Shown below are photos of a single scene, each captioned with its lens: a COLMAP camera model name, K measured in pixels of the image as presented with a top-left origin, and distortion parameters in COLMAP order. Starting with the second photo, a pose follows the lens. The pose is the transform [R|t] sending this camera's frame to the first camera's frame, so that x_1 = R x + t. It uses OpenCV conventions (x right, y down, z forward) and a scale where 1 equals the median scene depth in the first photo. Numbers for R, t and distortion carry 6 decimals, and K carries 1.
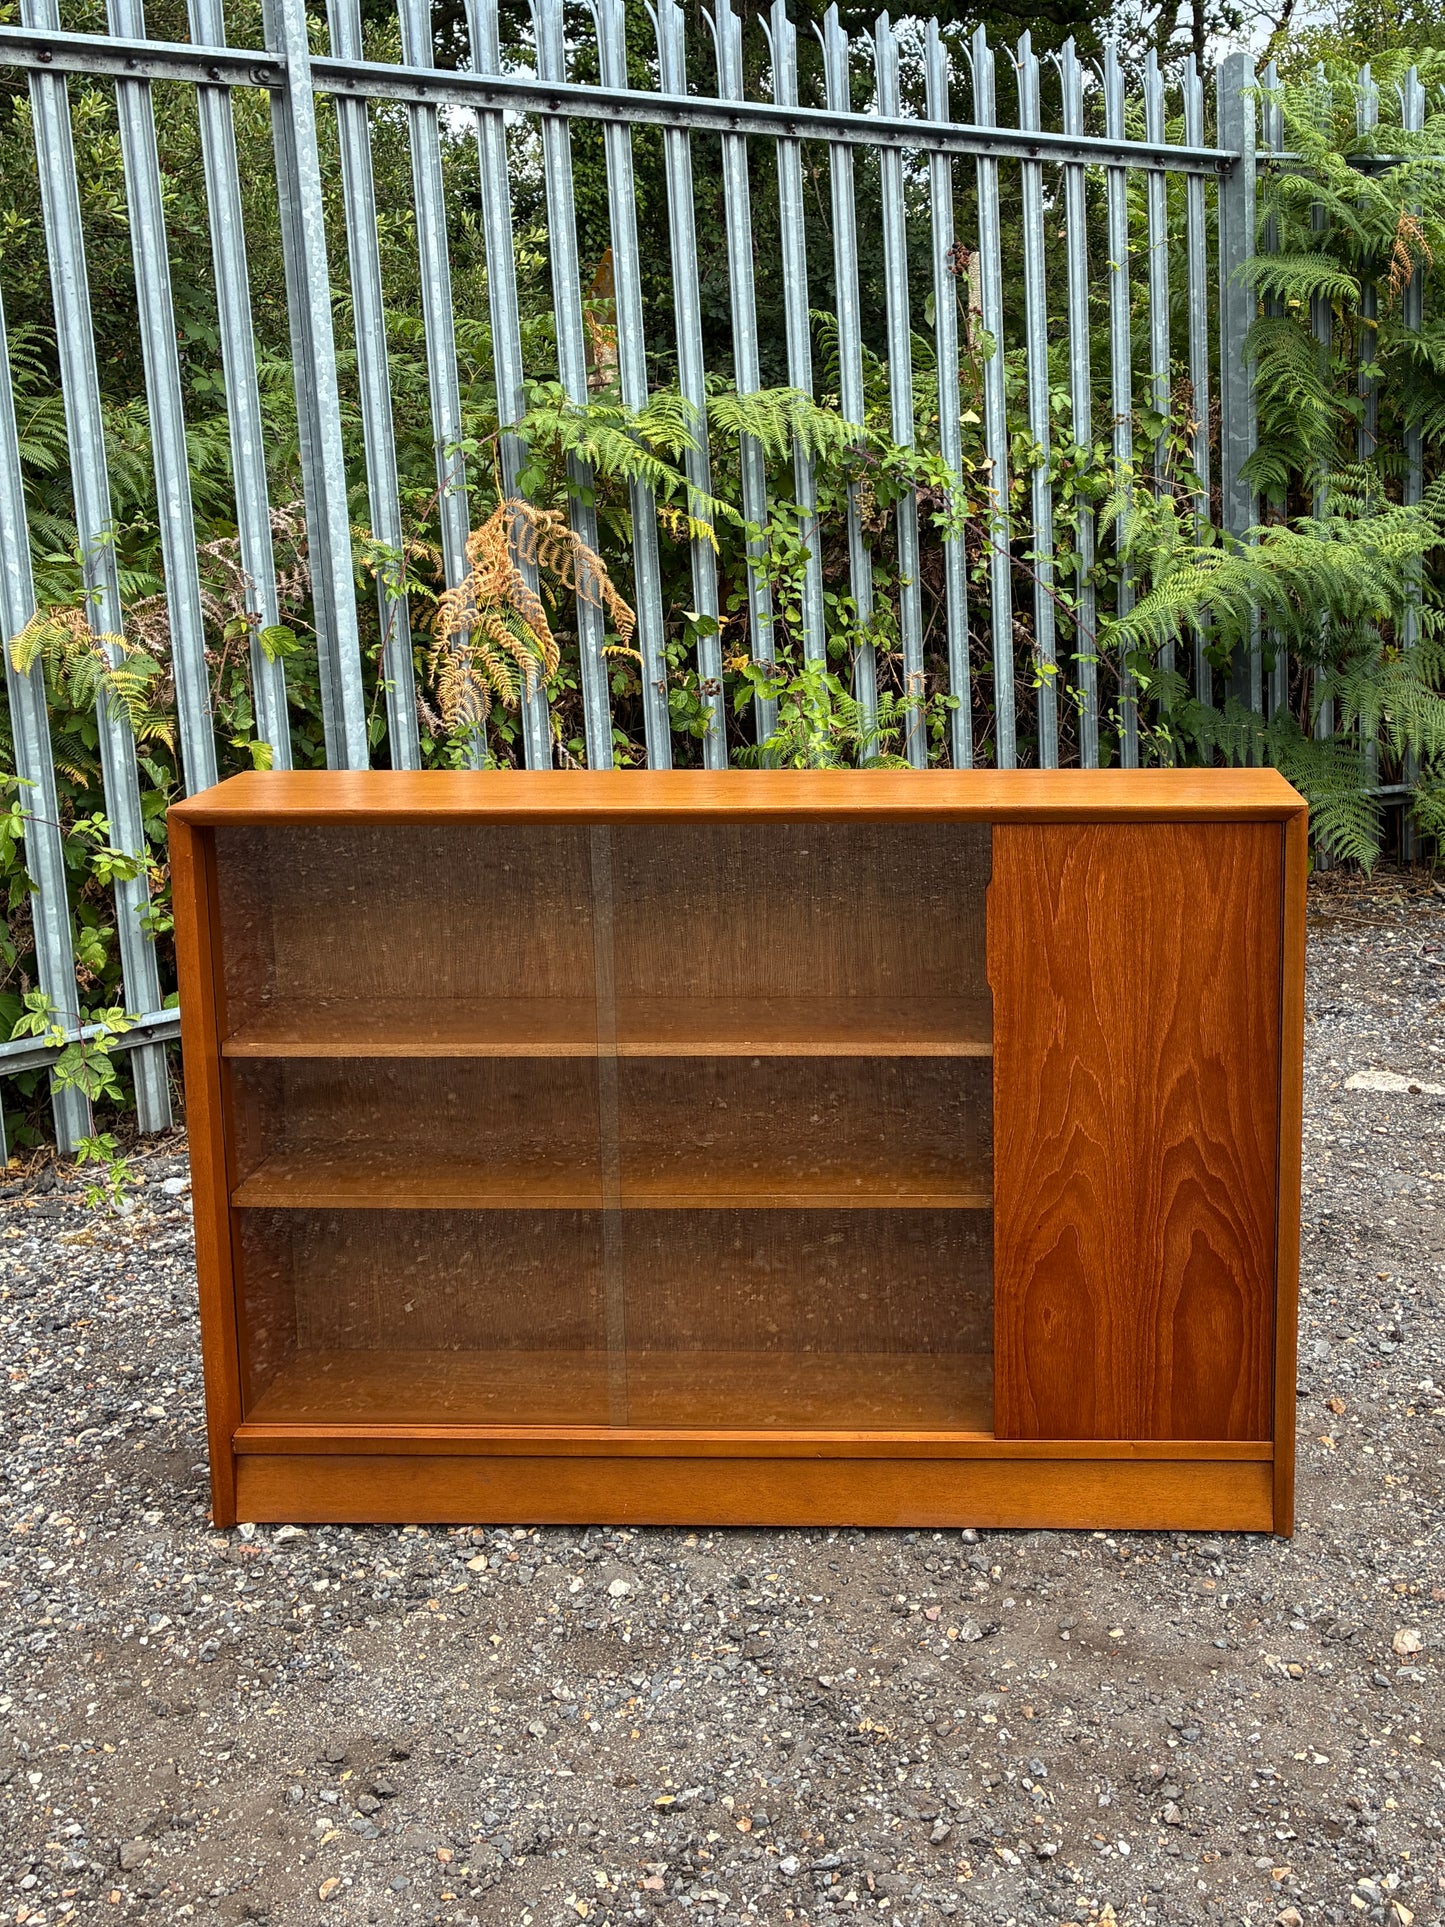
lens RADIAL K [[2001.5, 0, 907.4], [0, 2001.5, 767.6], [0, 0, 1]] dist [0.025296, 0.004561]
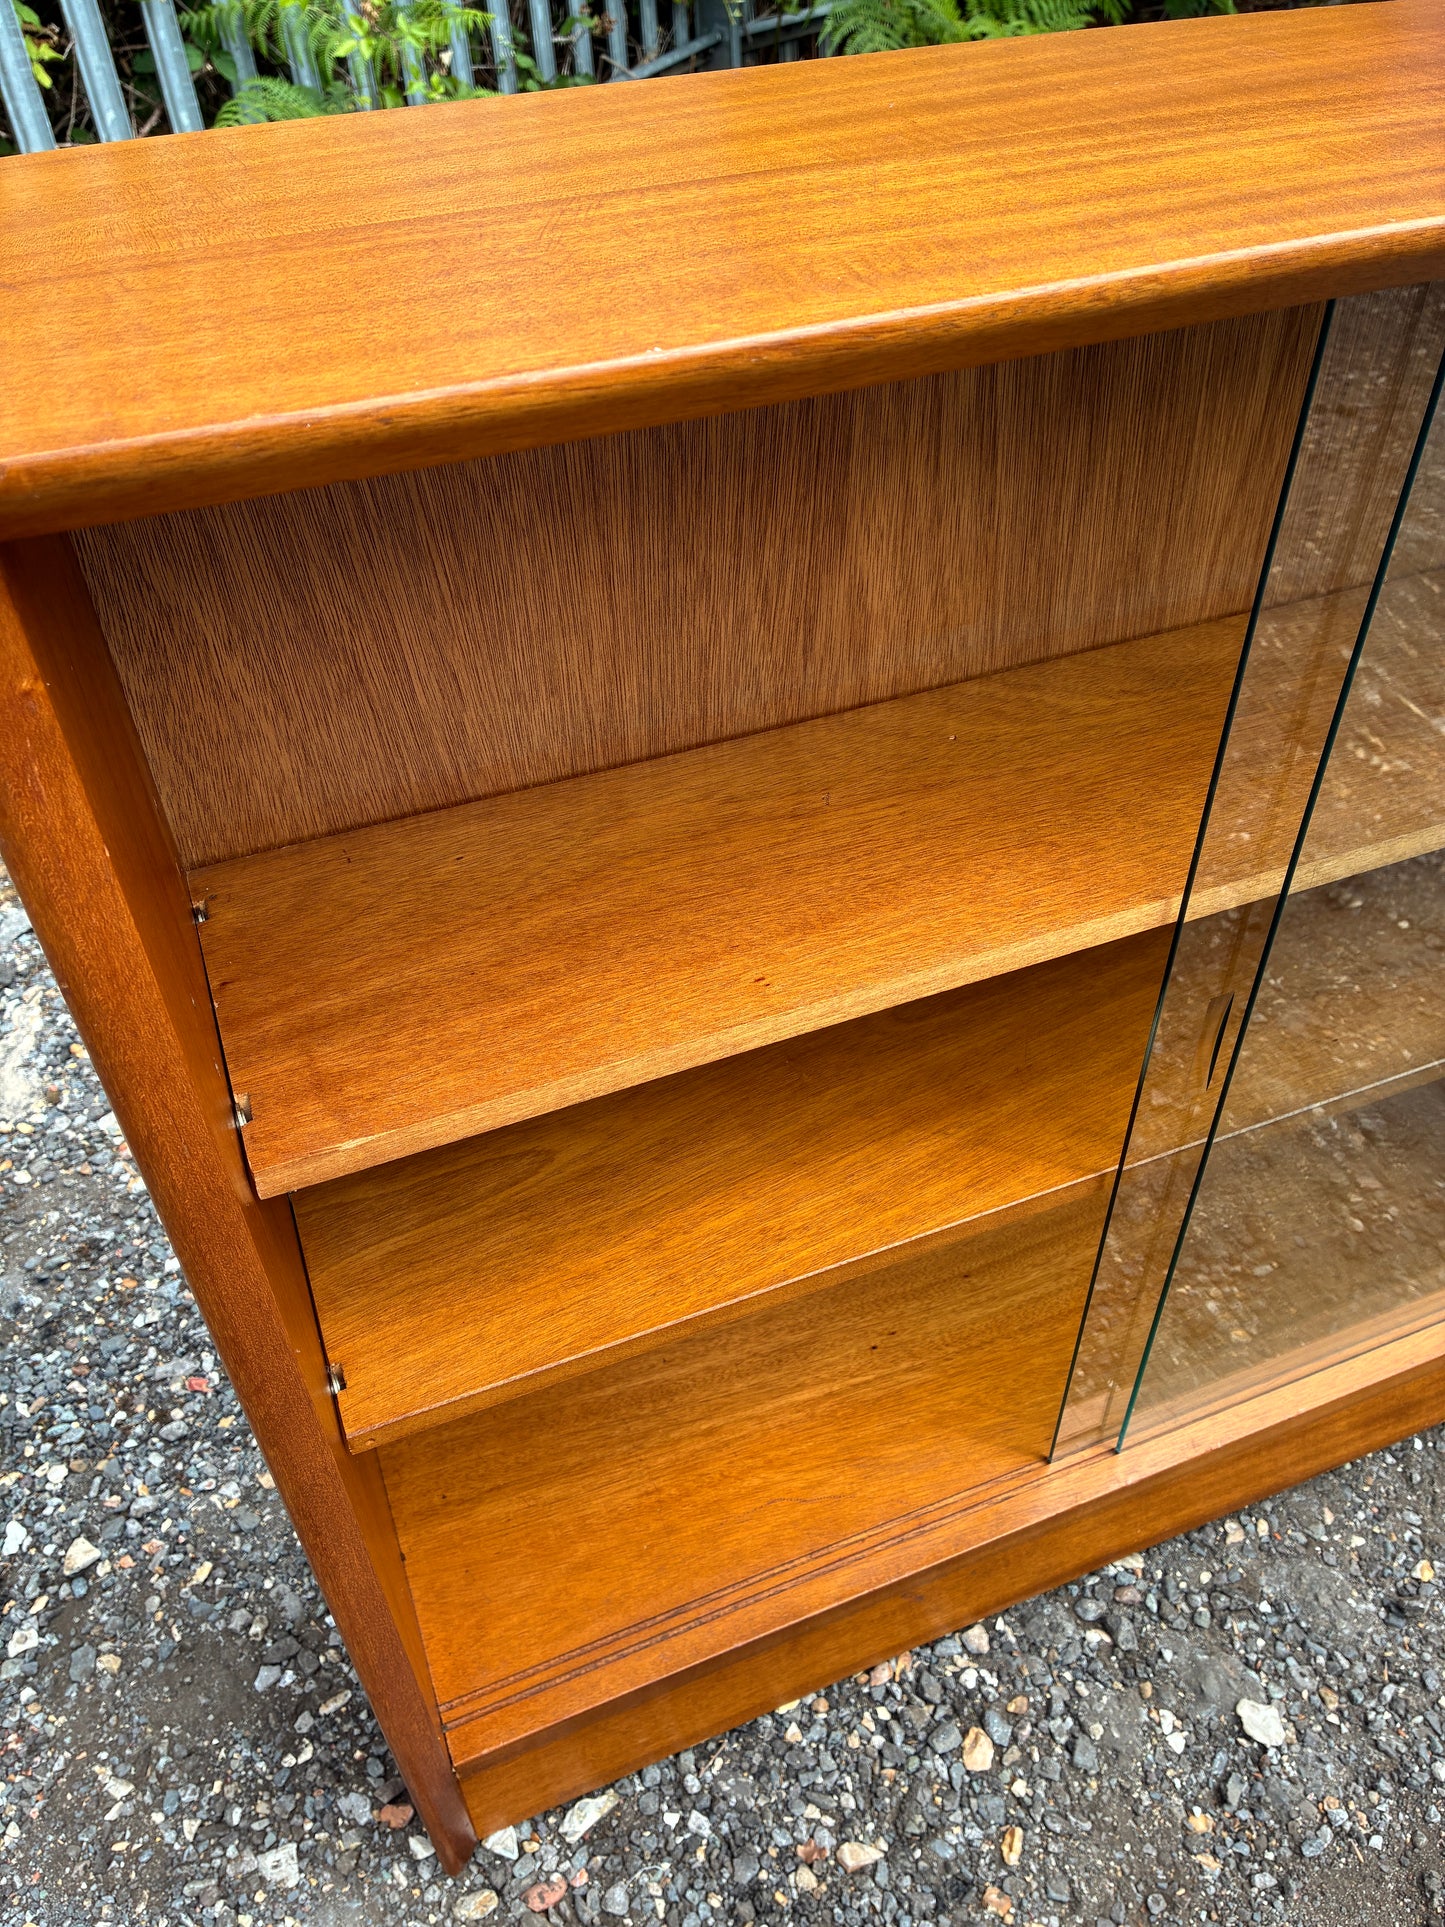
lens RADIAL K [[1460.2, 0, 711.9], [0, 1460.2, 960.1], [0, 0, 1]] dist [0.086998, -0.120021]
pose [[0.915263, -0.277609, 0.291937, -0.198469], [0.077402, 0.832345, 0.548826, -0.005172], [-0.395351, -0.479723, 0.783302, 0.480445]]
